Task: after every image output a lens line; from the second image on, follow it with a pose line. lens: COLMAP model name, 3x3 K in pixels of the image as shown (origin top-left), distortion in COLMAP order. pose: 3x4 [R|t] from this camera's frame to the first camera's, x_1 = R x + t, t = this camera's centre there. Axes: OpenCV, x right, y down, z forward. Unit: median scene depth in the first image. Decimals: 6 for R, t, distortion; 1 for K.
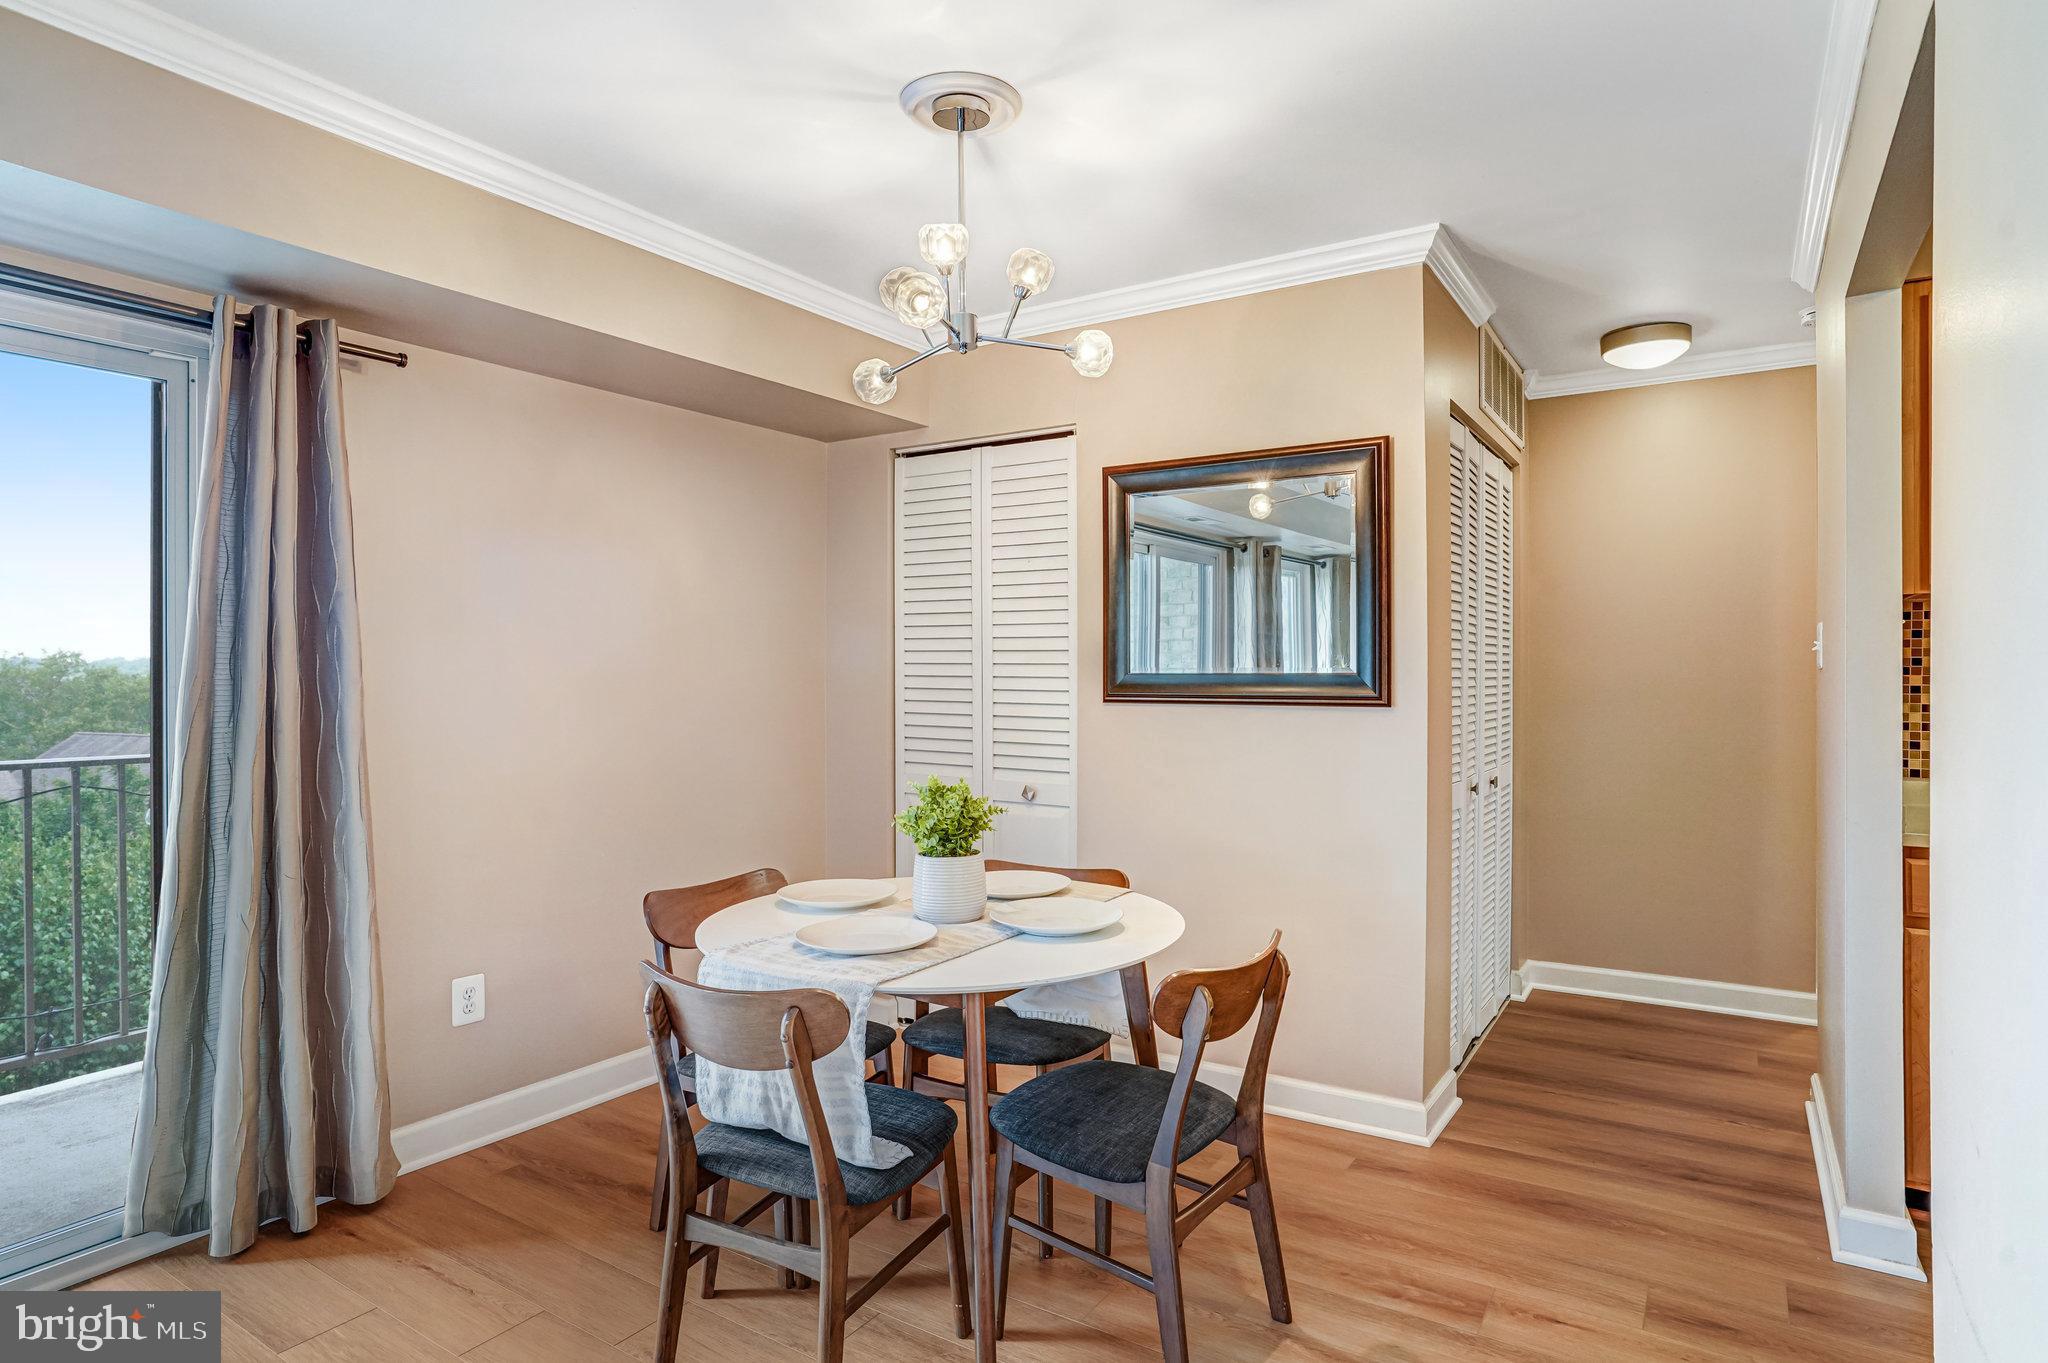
lens RADIAL K [[1166.3, 0, 1012.3], [0, 1166.3, 676.9], [0, 0, 1]] dist [-0.021290, 0.015596]
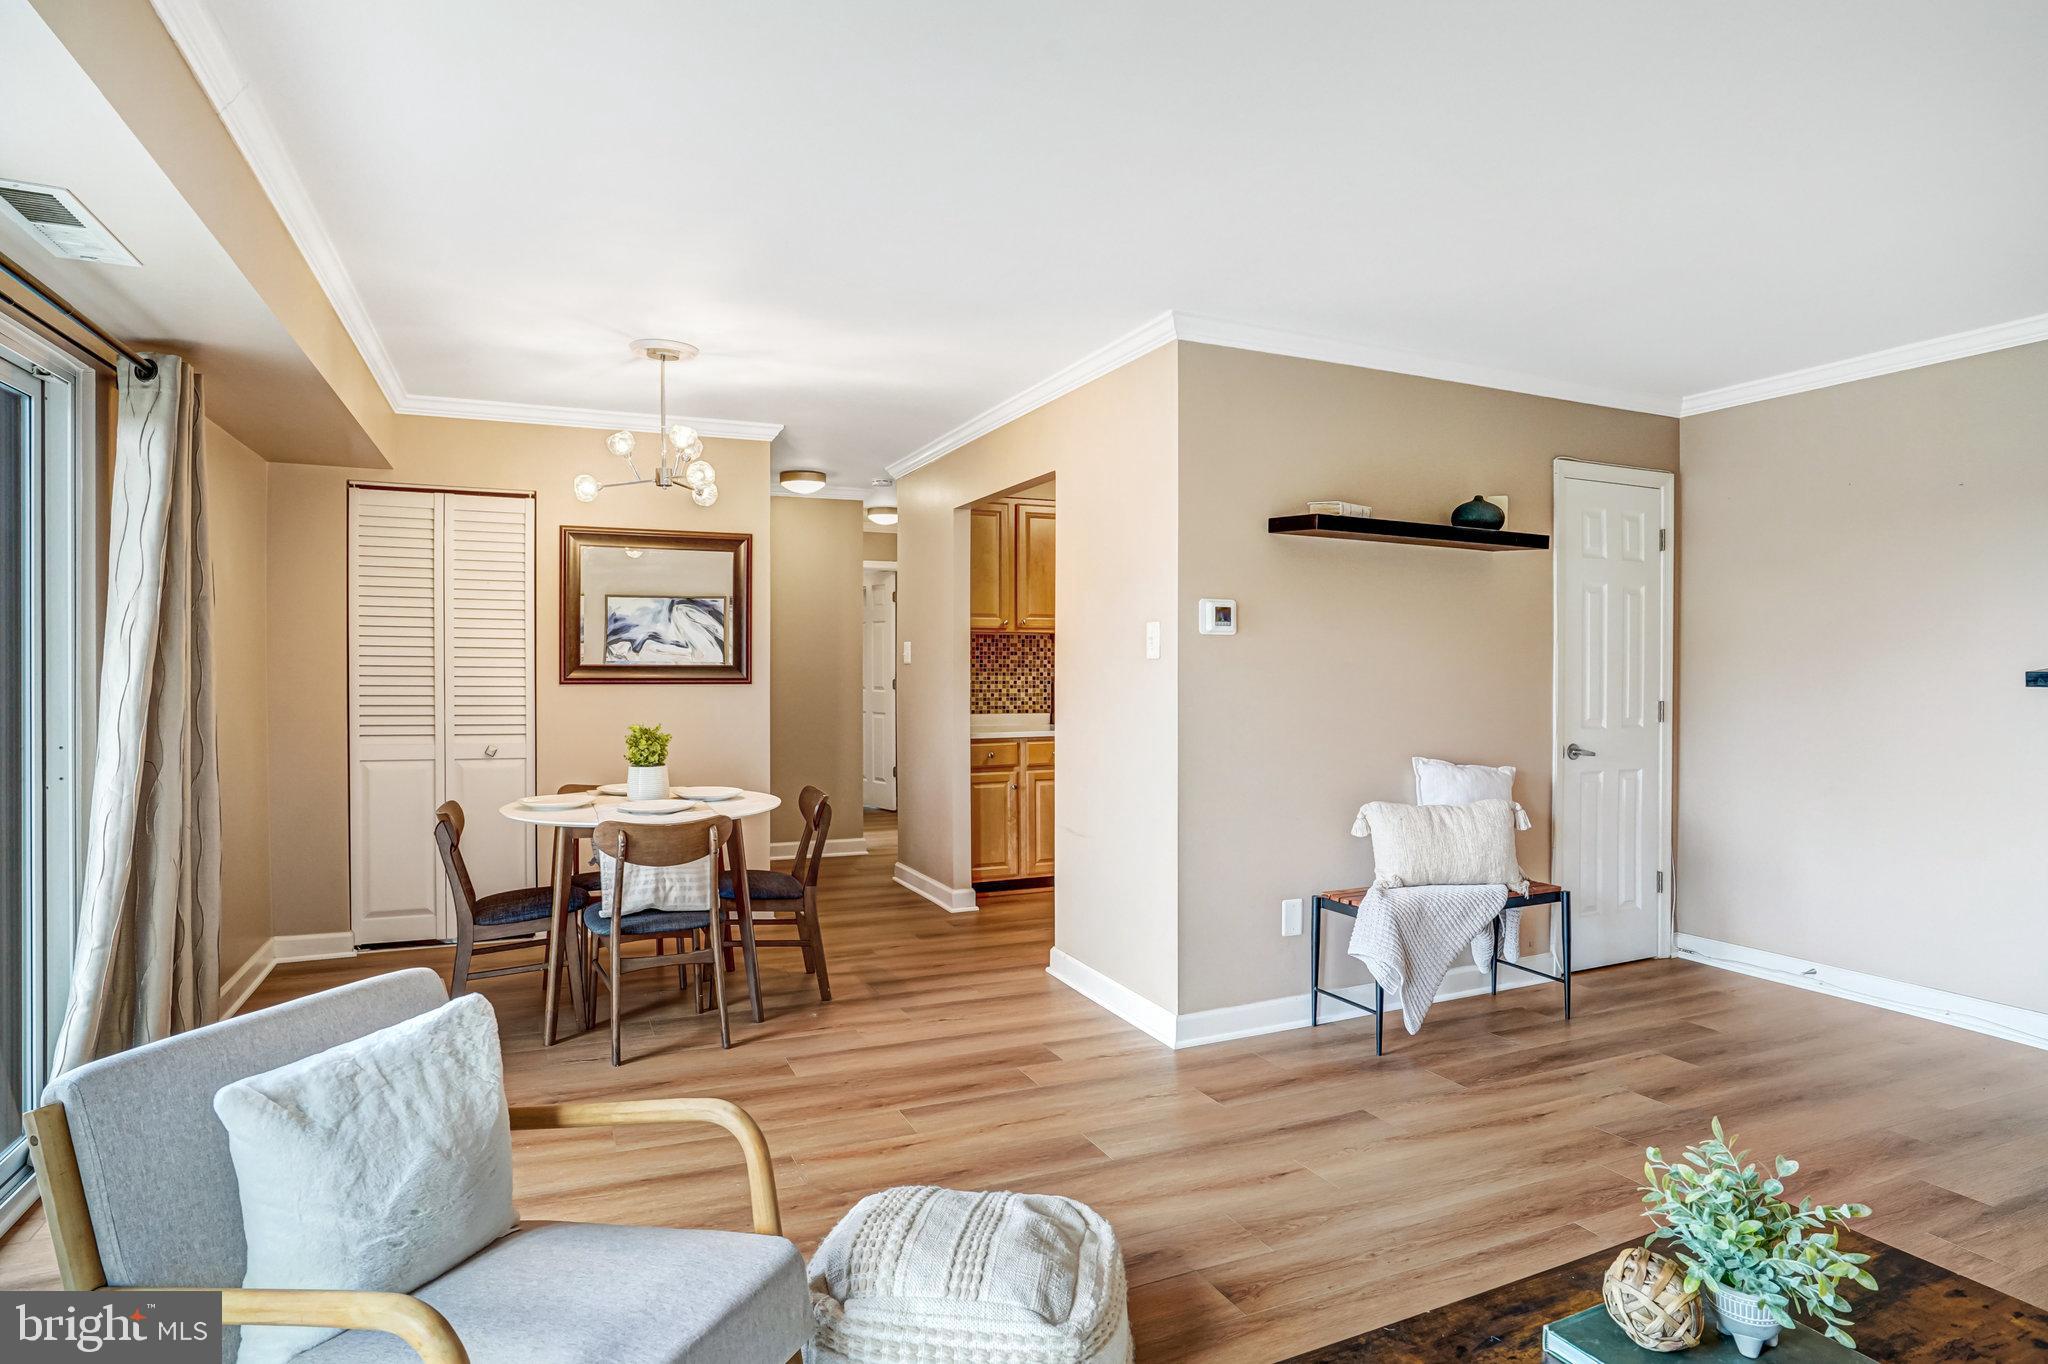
lens RADIAL K [[1166.3, 0, 1034.9], [0, 1166.3, 677.6], [0, 0, 1]] dist [-0.021290, 0.015596]
pose [[0.556511, -0.004267, 0.830829, -0.788064], [-0.002479, 0.999974, 0.006796, 0.002015], [-0.830837, -0.005842, 0.556486, -0.310796]]
